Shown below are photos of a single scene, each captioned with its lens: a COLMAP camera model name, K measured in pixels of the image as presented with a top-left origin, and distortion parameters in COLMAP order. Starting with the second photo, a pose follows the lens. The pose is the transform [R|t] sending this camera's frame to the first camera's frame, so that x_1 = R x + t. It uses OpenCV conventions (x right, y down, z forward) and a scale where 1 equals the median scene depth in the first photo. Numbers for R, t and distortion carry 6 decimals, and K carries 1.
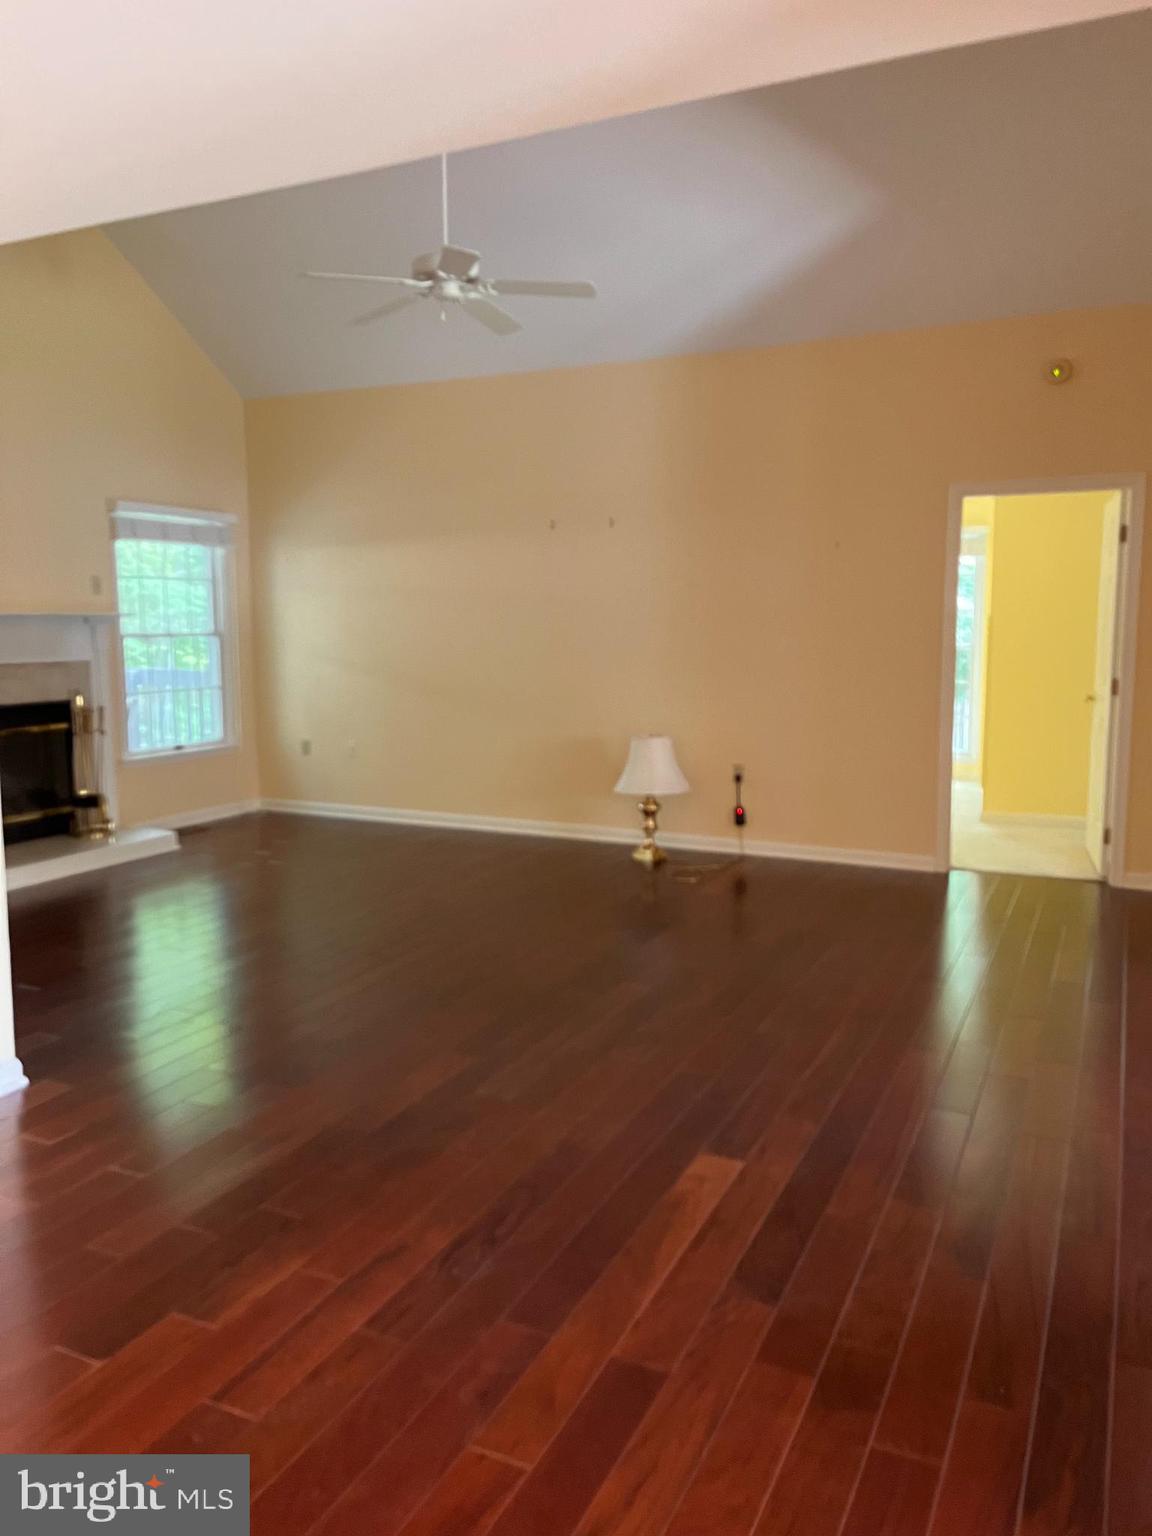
lens RADIAL K [[1168.3, 0, 576.6], [0, 1168.3, 774.1], [0, 0, 1]] dist [0.029943, -0.034231]
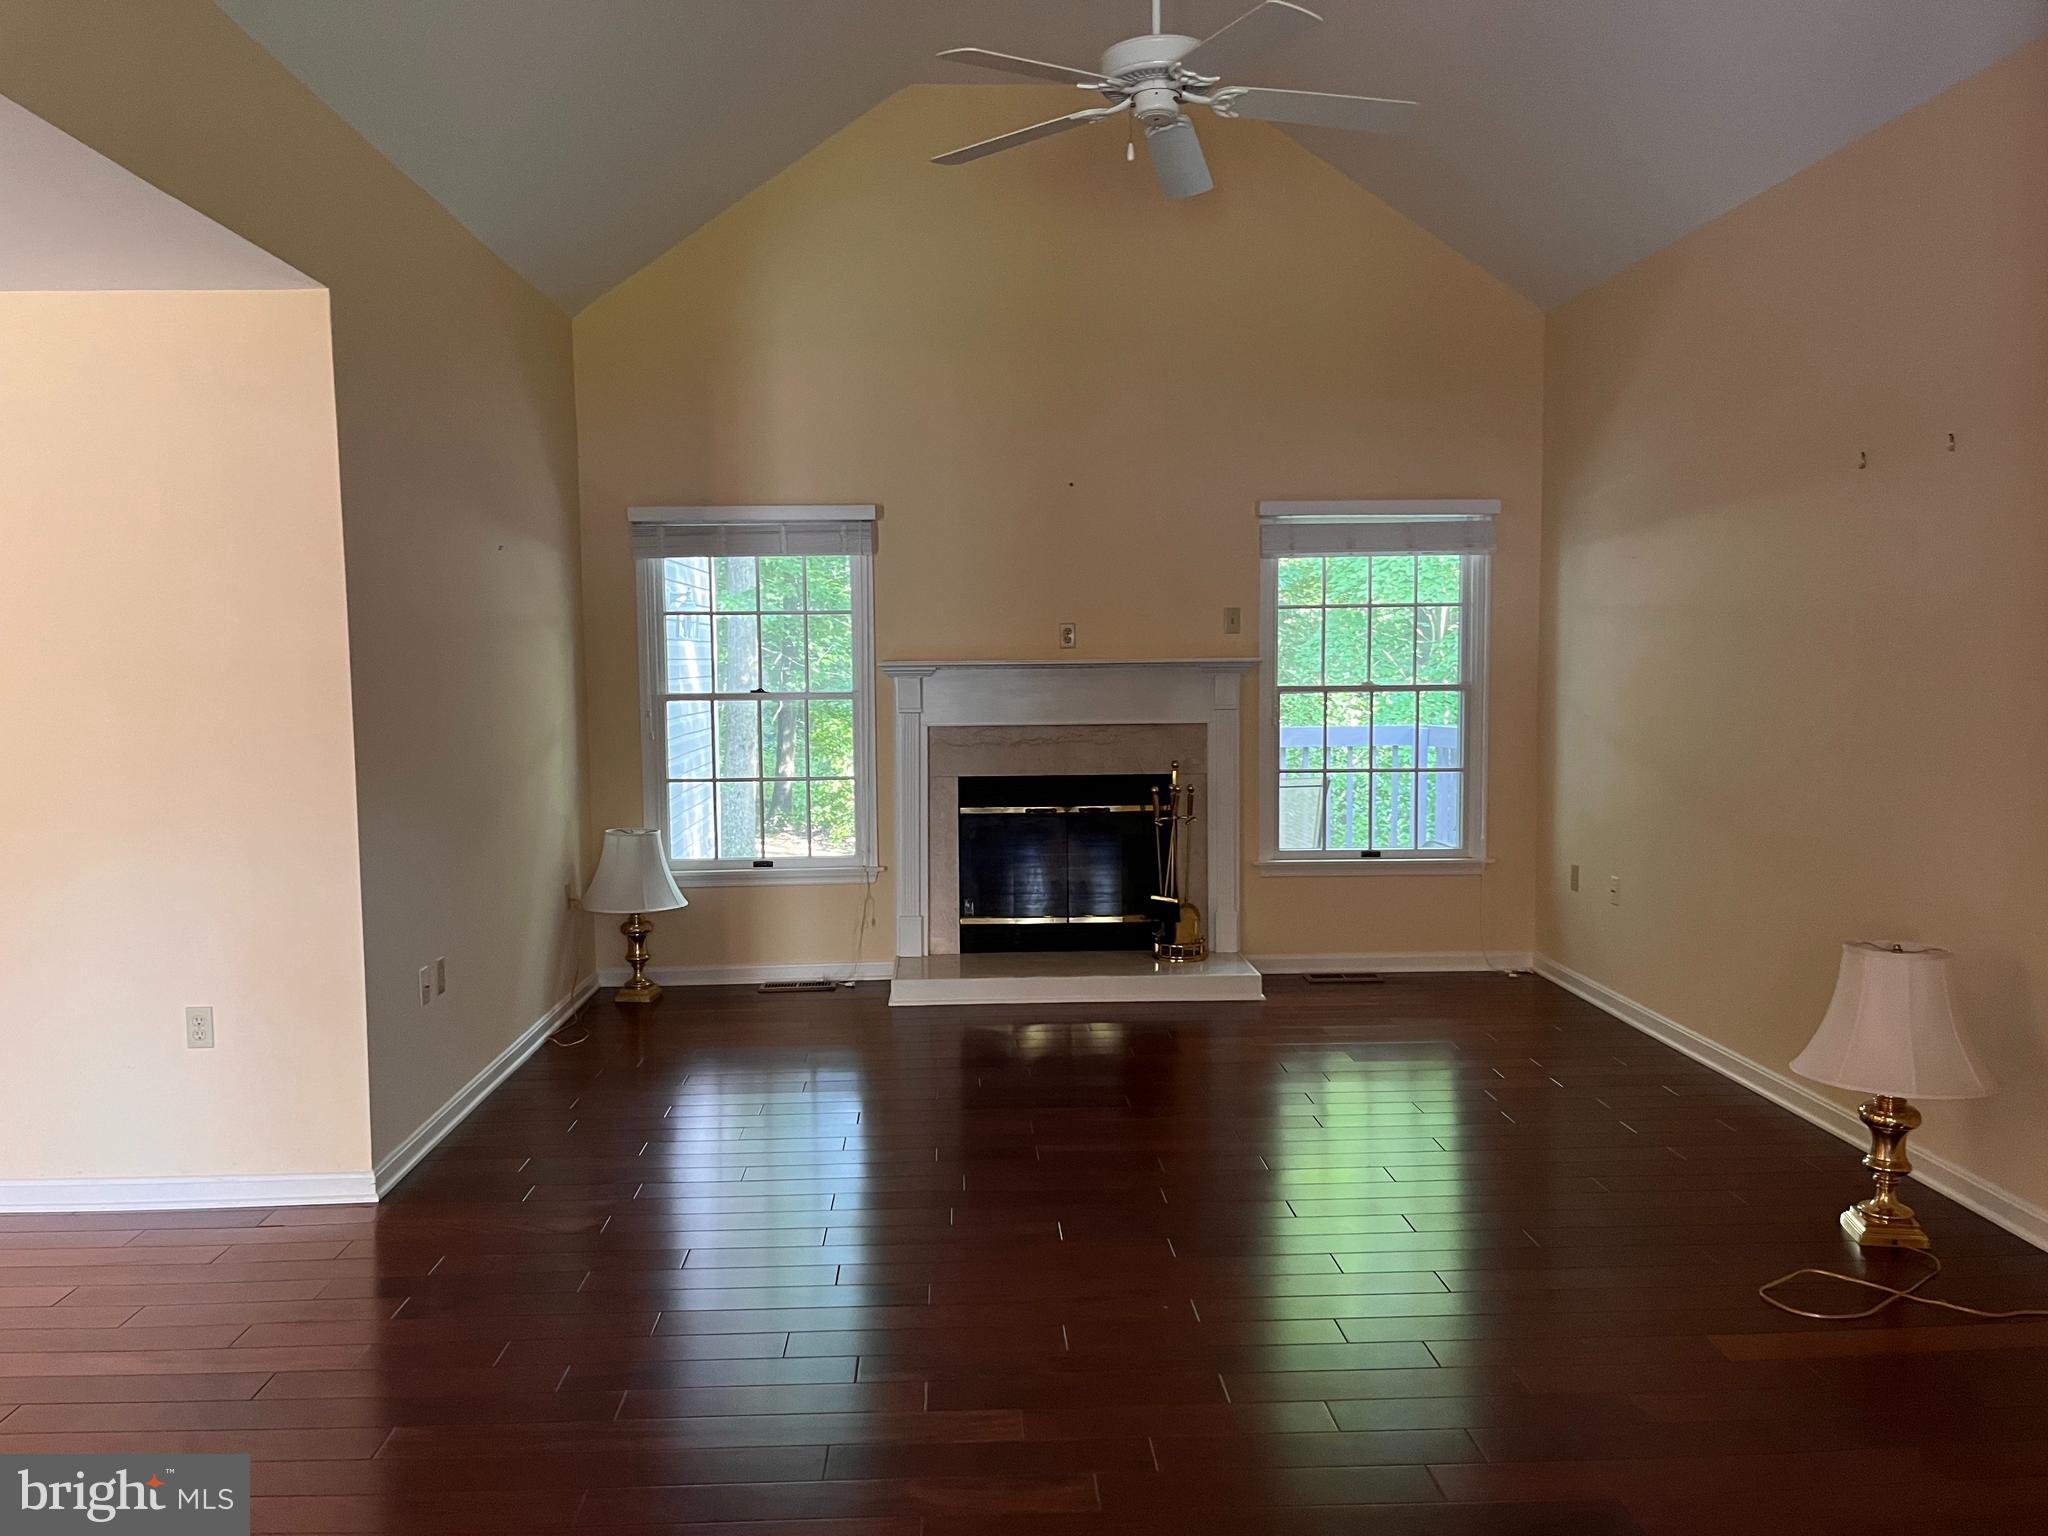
lens RADIAL K [[1557.7, 0, 1022.6], [0, 1557.7, 753.9], [0, 0, 1]] dist [0.029943, -0.034231]
pose [[0.464600, 0.051332, -0.884032, 0.378432], [-0.106898, 0.994269, 0.001553, -0.064135], [0.879045, 0.093780, 0.467425, 0.426666]]
